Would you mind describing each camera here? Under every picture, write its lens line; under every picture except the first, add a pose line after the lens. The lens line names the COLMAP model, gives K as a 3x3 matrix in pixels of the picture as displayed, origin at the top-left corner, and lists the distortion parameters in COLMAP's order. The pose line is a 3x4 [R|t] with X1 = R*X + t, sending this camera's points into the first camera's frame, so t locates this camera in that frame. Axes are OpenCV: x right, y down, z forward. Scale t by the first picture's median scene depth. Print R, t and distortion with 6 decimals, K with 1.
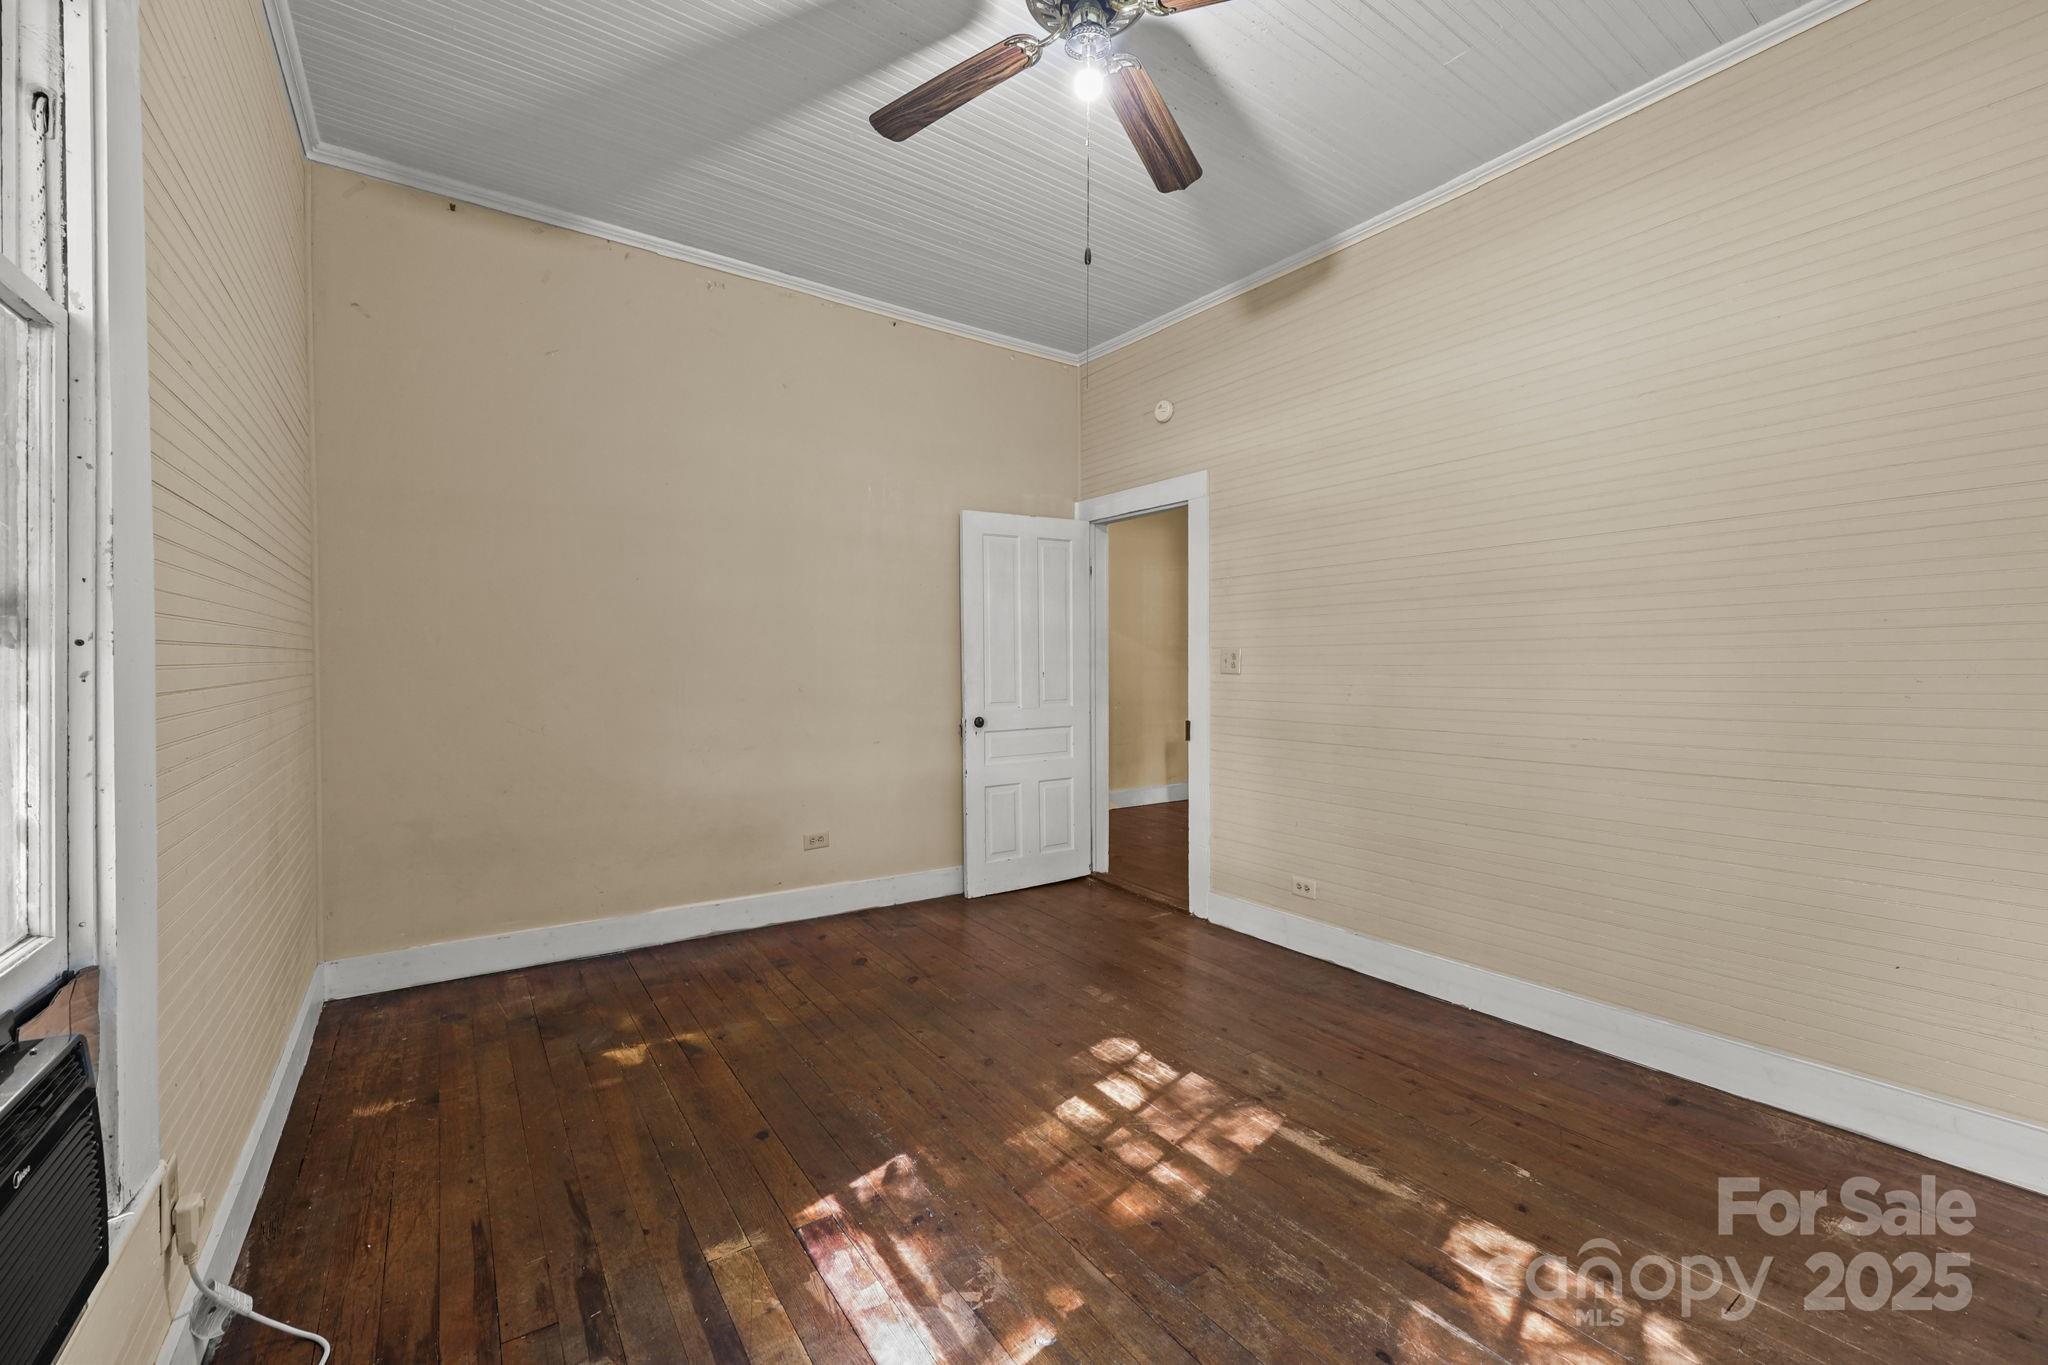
lens RADIAL K [[828.1, 0, 1028.1], [0, 828.1, 660.8], [0, 0, 1]] dist [-0.001410, -0.000054]
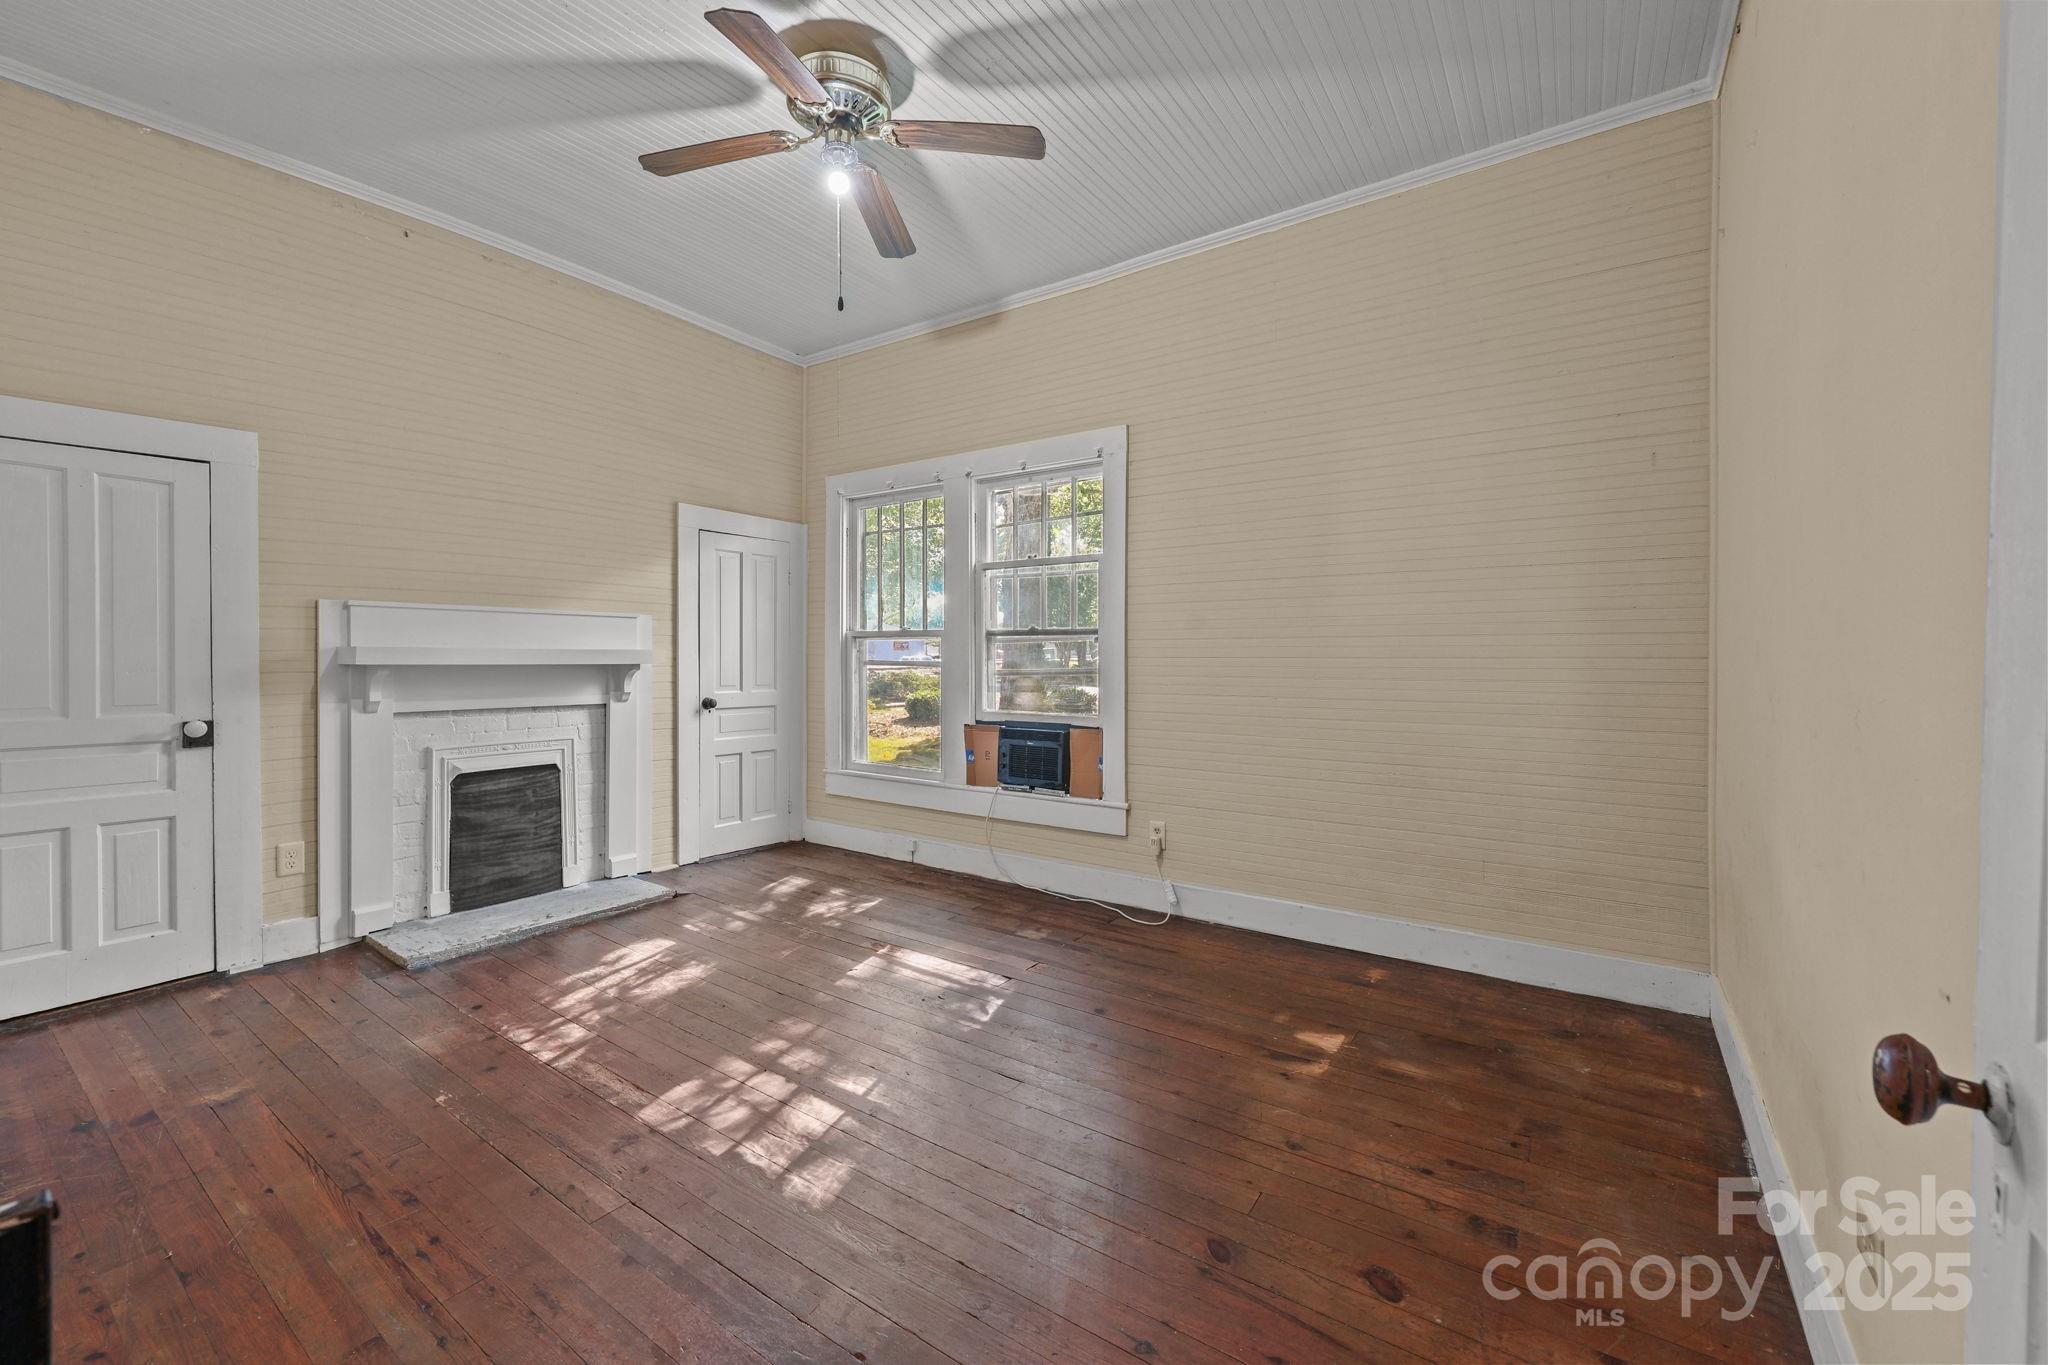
lens RADIAL K [[828.1, 0, 1028.1], [0, 828.1, 660.8], [0, 0, 1]] dist [-0.001410, -0.000054]
pose [[-0.936774, 0.000704, -0.349933, 0.196096], [-0.004042, 0.999909, 0.012833, 0.011623], [0.349911, 0.013436, -0.936687, 1.825923]]
